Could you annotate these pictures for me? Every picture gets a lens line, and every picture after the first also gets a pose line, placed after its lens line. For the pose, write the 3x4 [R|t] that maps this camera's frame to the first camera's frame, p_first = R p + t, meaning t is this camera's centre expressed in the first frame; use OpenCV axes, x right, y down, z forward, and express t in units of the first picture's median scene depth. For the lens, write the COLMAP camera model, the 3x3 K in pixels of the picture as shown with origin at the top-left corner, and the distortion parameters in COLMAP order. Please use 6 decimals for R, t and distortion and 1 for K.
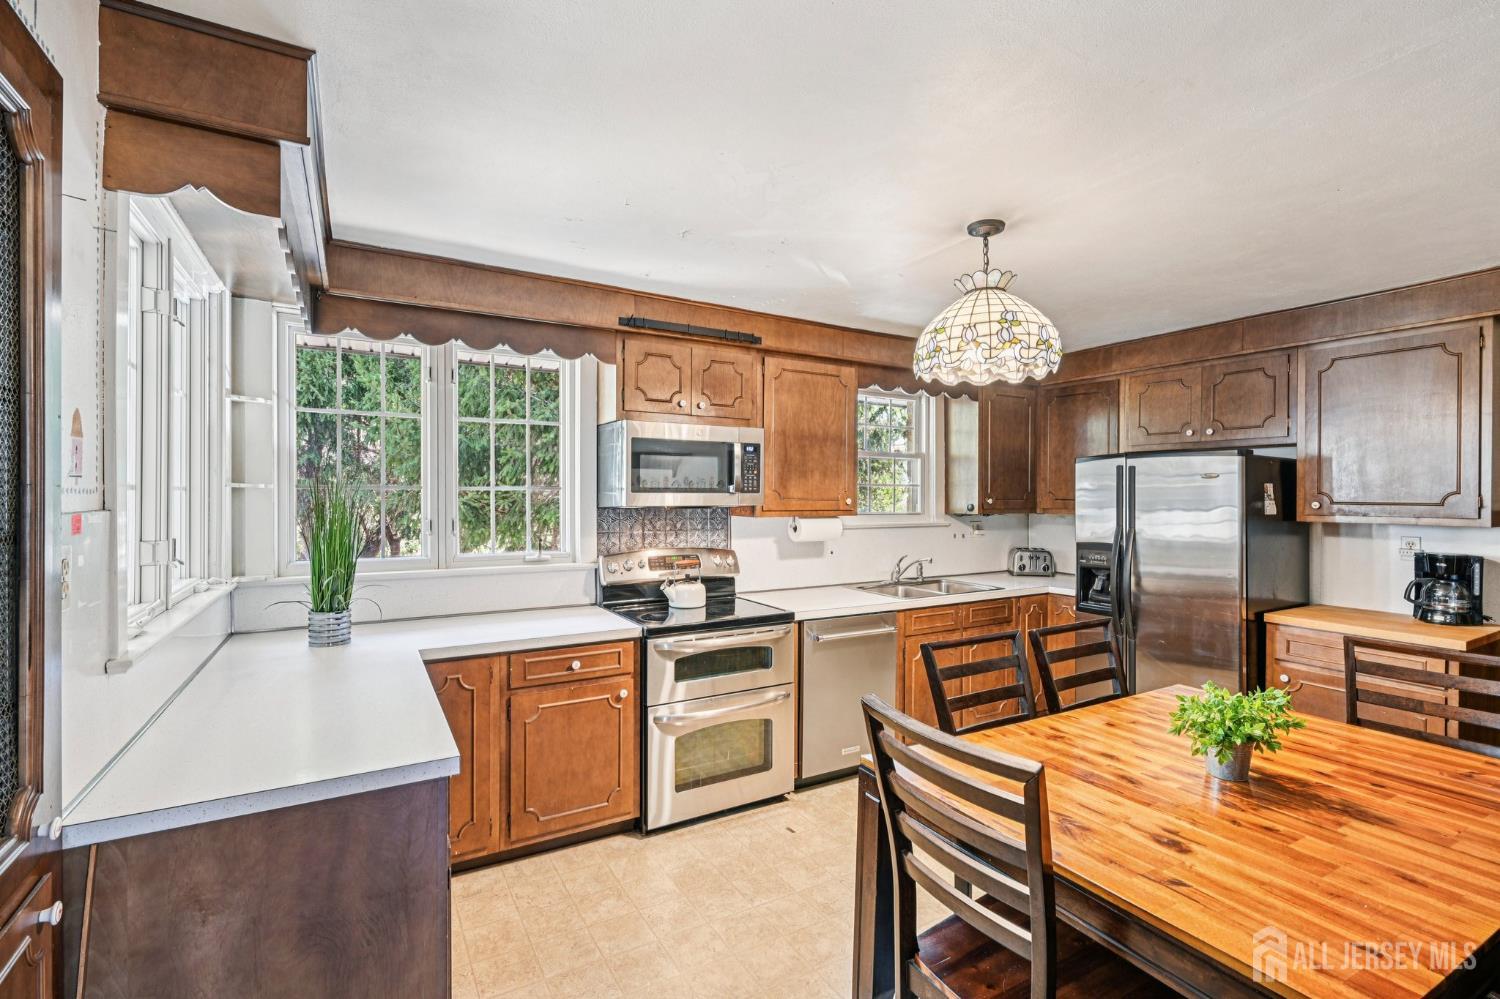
lens RADIAL K [[677.1, 0, 748.8], [0, 677.1, 498.1], [0, 0, 1]] dist [0.004088, -0.000068]
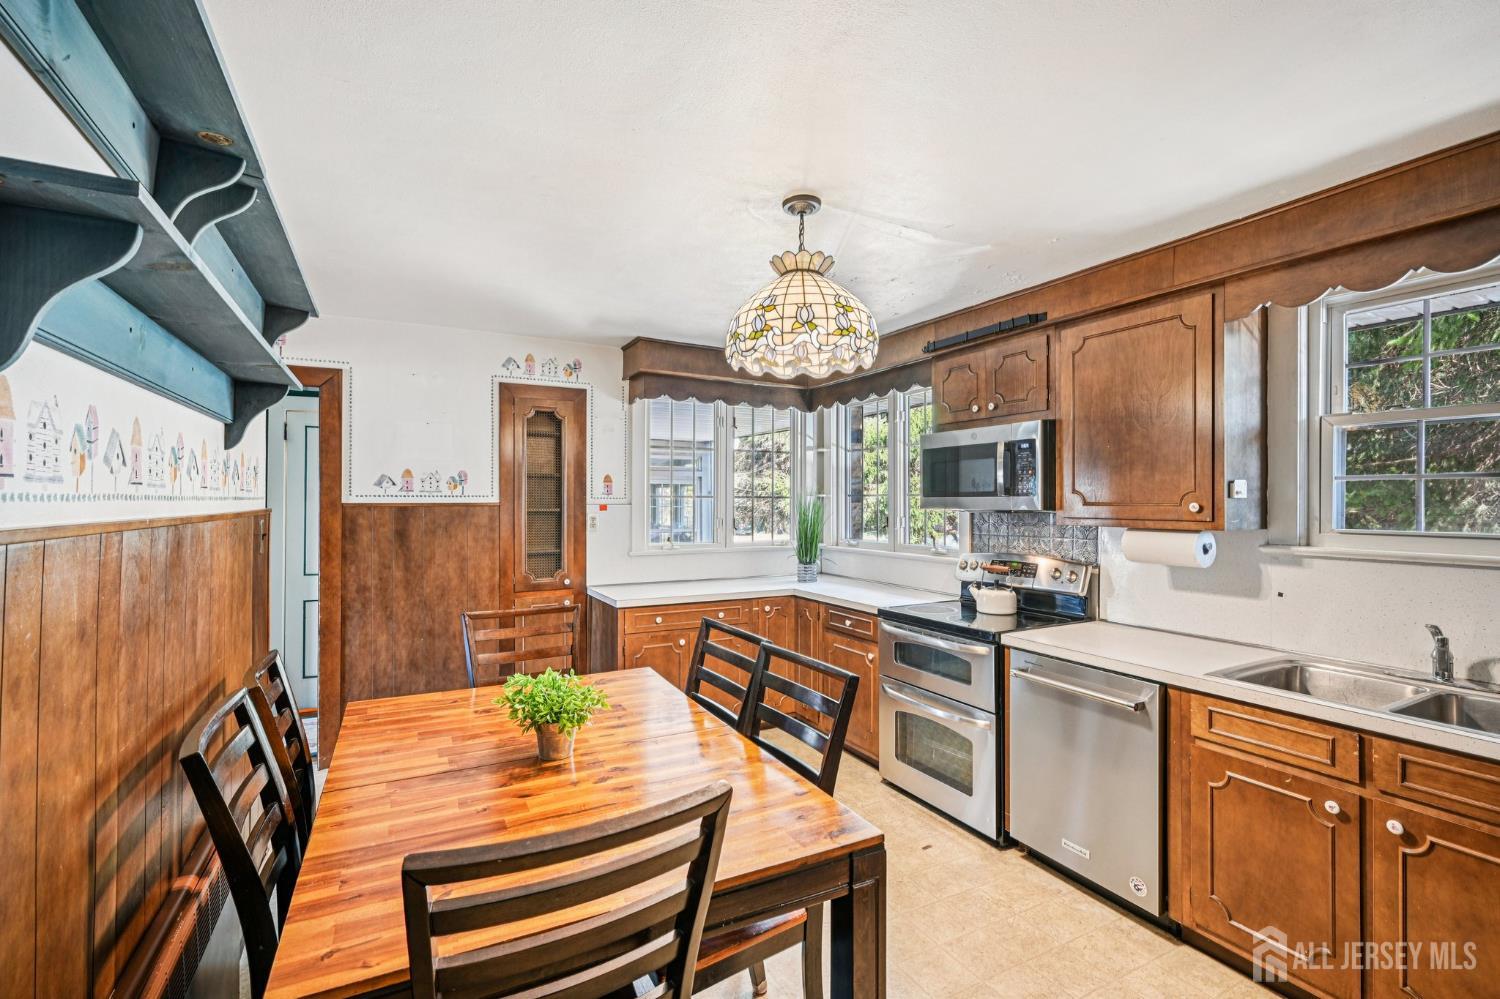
lens RADIAL K [[677.1, 0, 757.3], [0, 677.1, 497.5], [0, 0, 1]] dist [0.004088, -0.000068]
pose [[-0.038654, -0.007264, -0.999226, 0.939181], [-0.005471, 0.999960, -0.007058, 0.002606], [0.999238, 0.005194, -0.038693, 0.721557]]
